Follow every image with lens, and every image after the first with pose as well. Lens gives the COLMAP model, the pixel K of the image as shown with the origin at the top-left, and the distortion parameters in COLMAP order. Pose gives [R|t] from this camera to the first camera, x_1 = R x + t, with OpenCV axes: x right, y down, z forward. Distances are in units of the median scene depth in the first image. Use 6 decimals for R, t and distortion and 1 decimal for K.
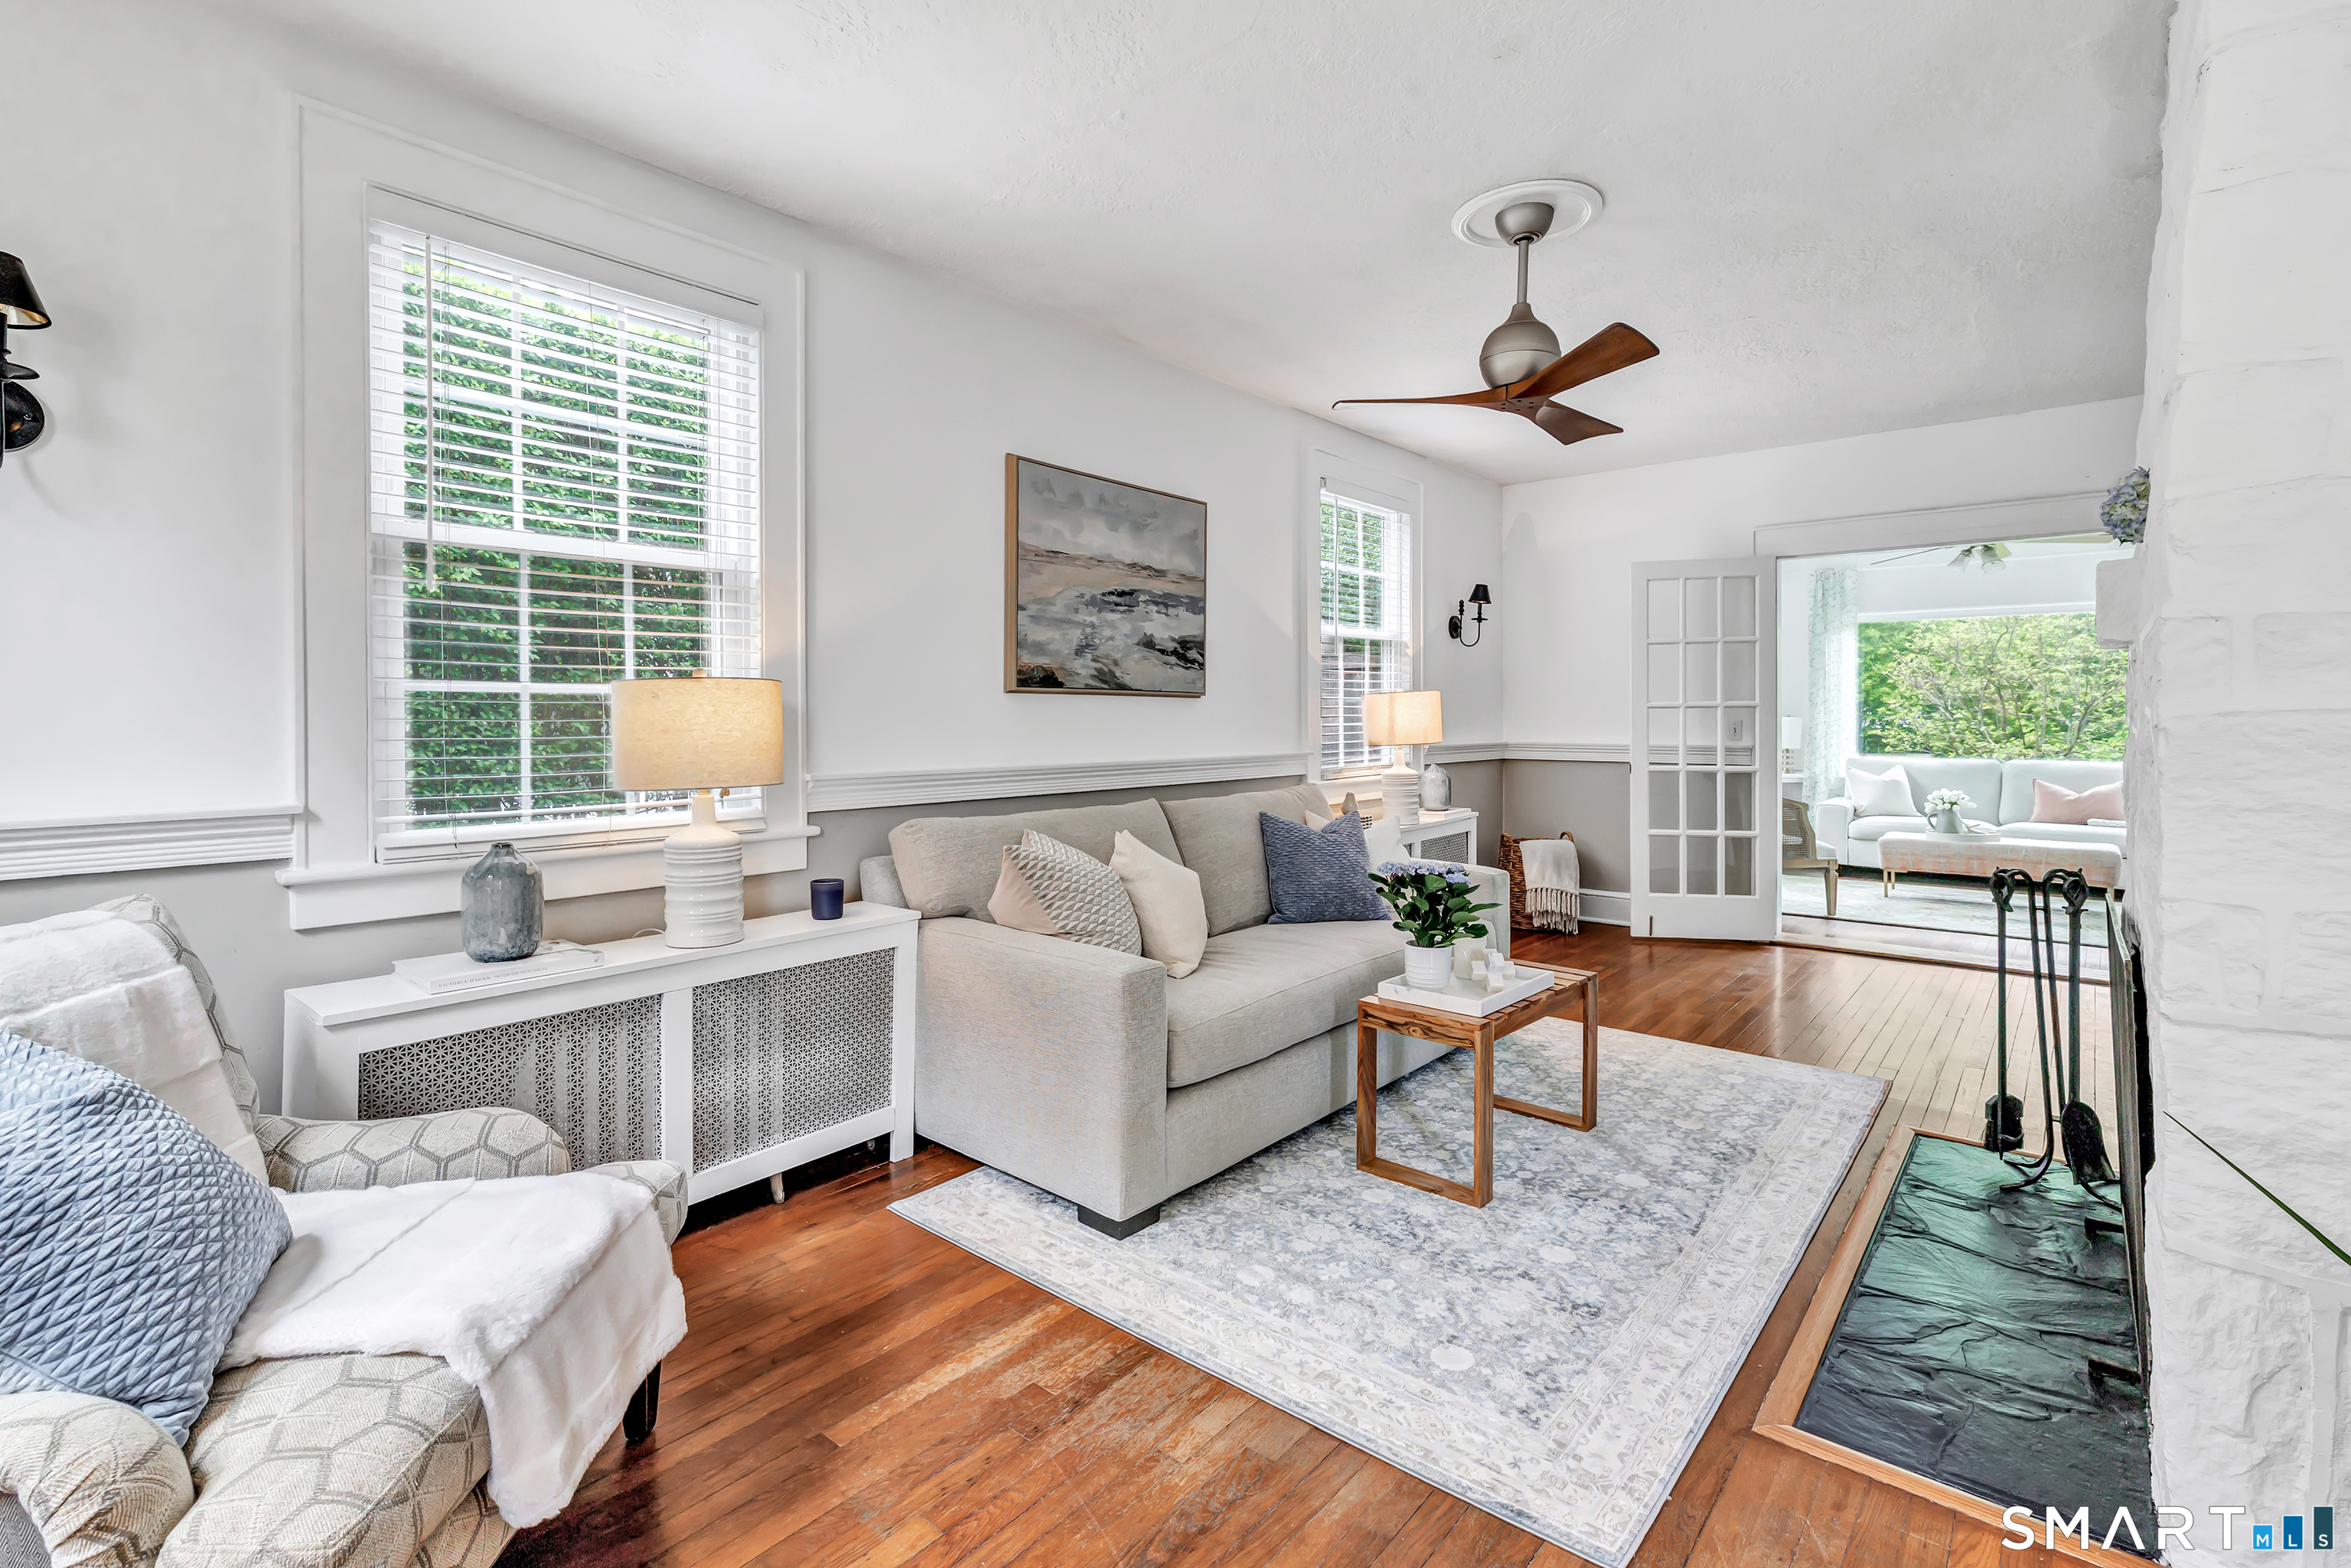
lens RADIAL K [[1073.0, 0, 1142.7], [0, 1073.0, 727.8], [0, 0, 1]] dist [-0.004112, 0.000627]
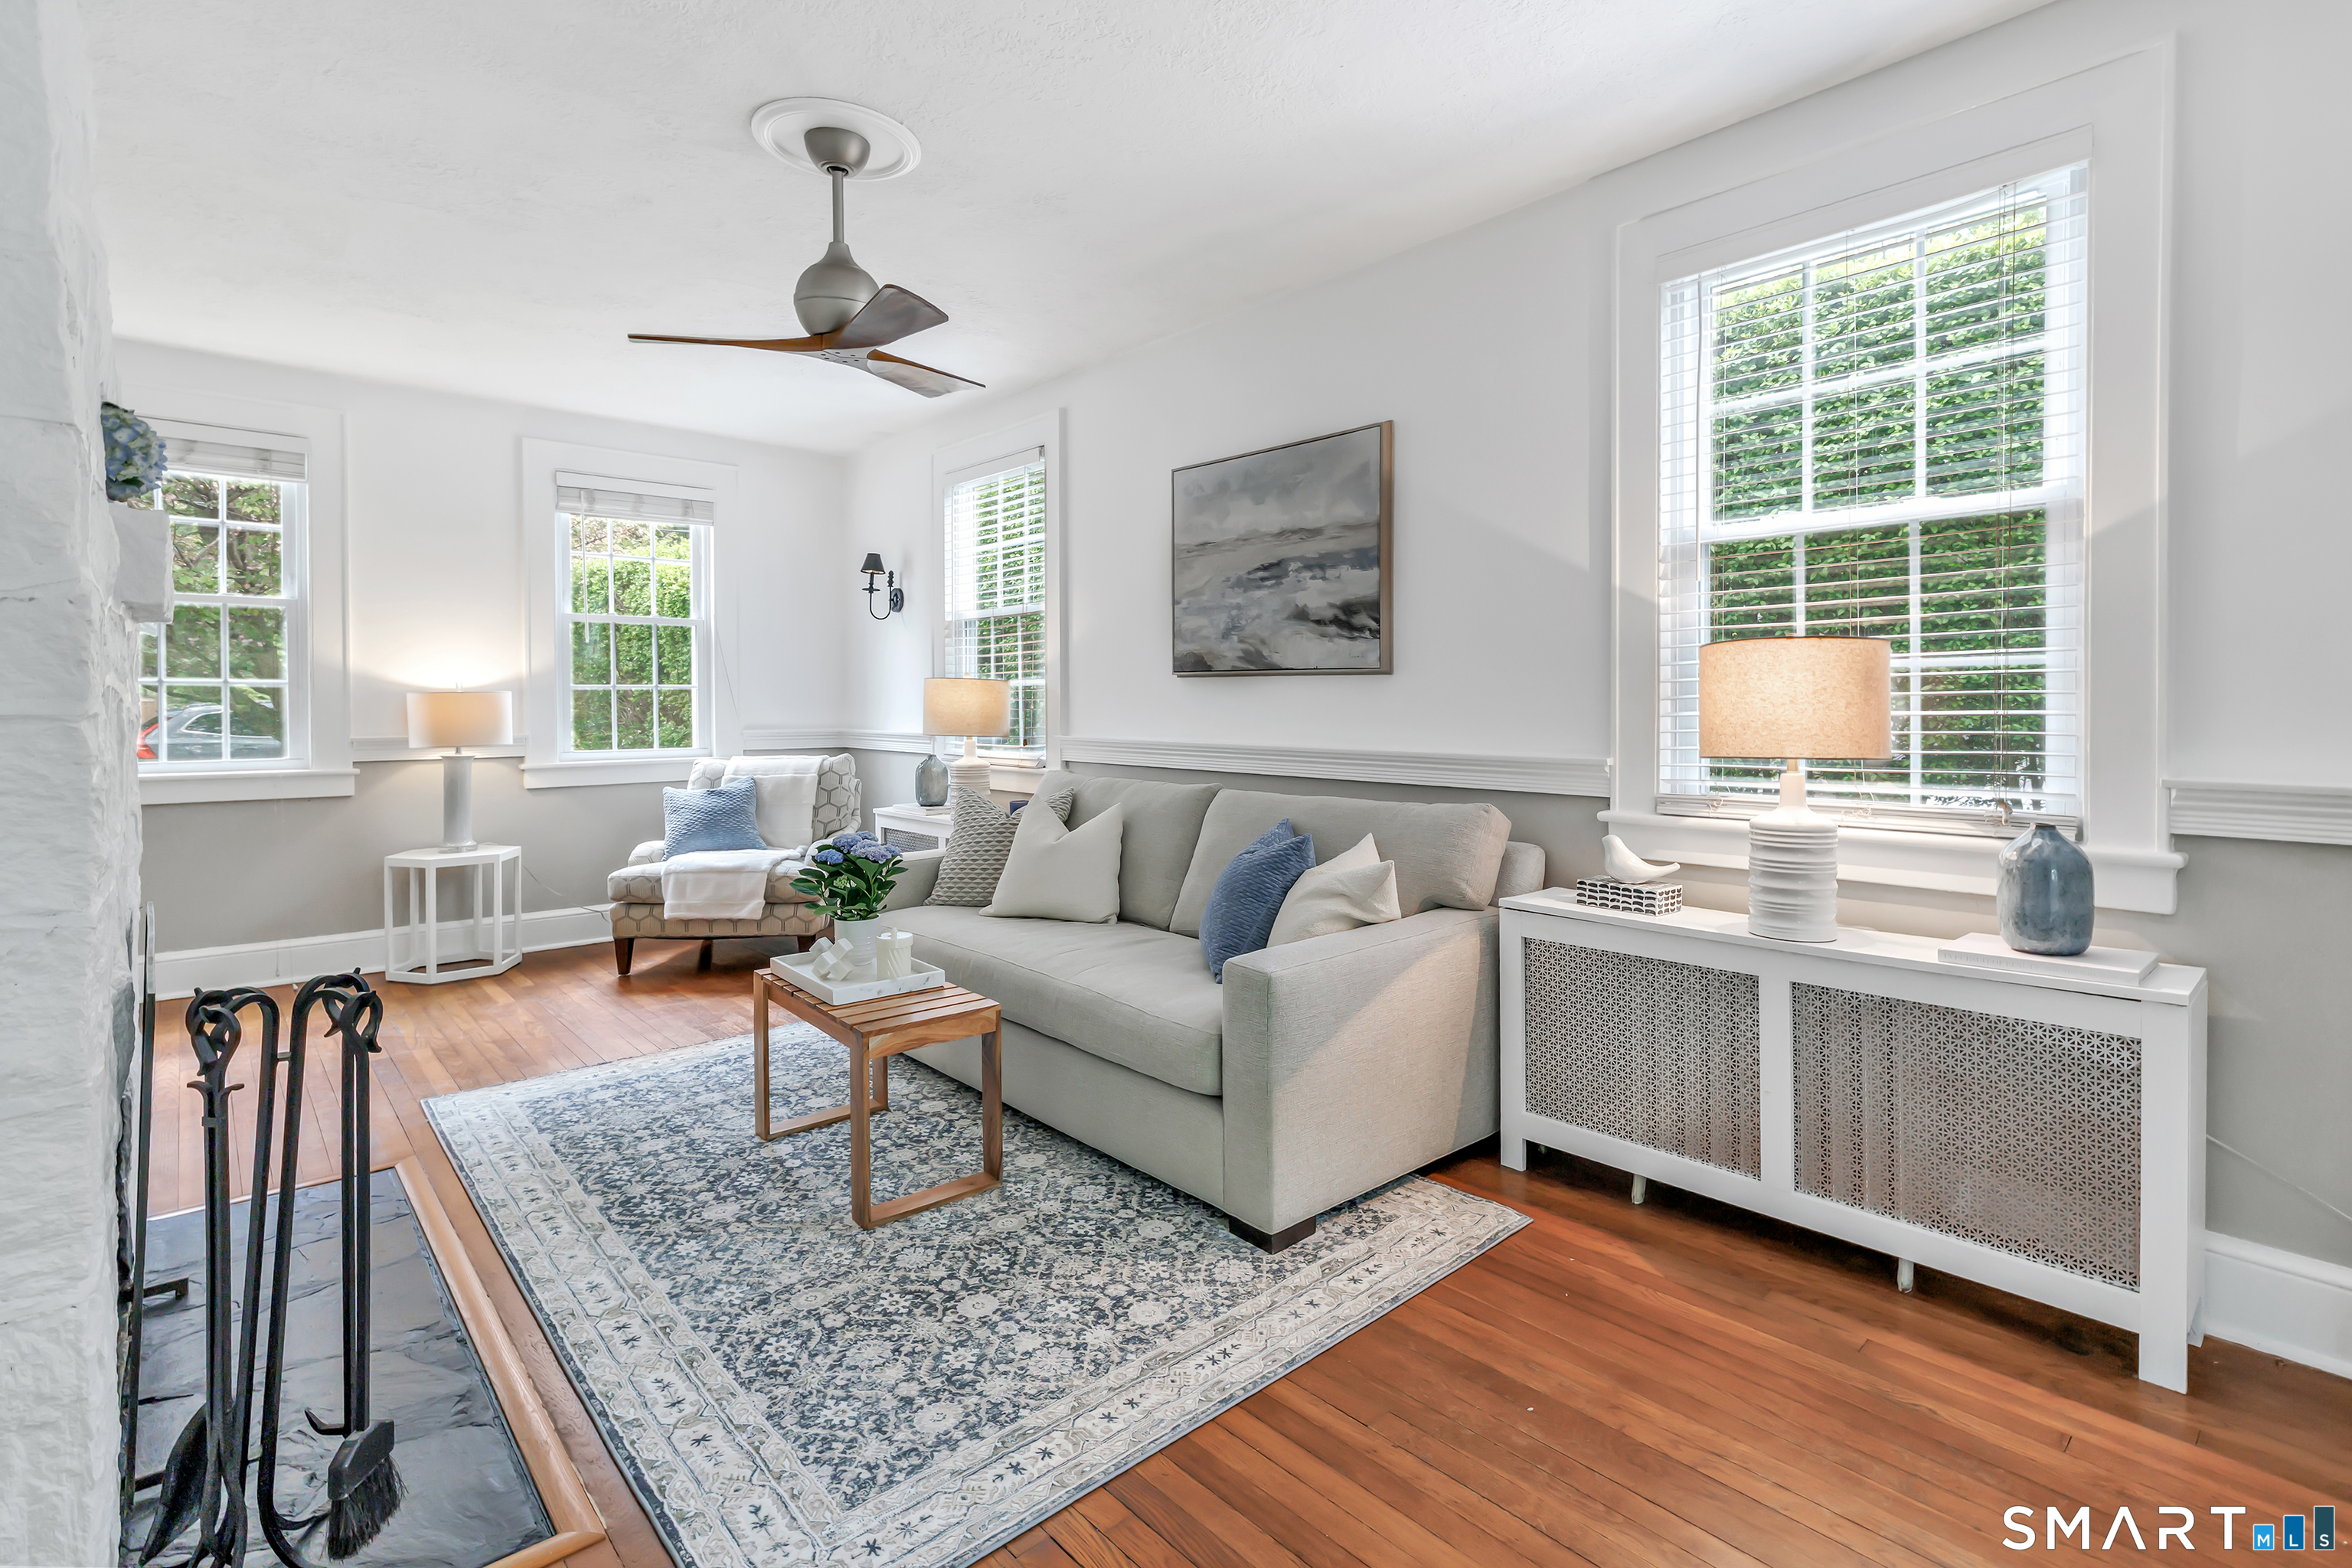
lens RADIAL K [[1120.1, 0, 1263.3], [0, 1120.1, 714.6], [0, 0, 1]] dist [-0.000933, 0.000265]
pose [[-0.077386, 0.020772, -0.996785, 0.872423], [-0.003628, 0.999770, 0.021115, -0.015362], [0.996995, 0.005250, -0.077293, 0.974445]]
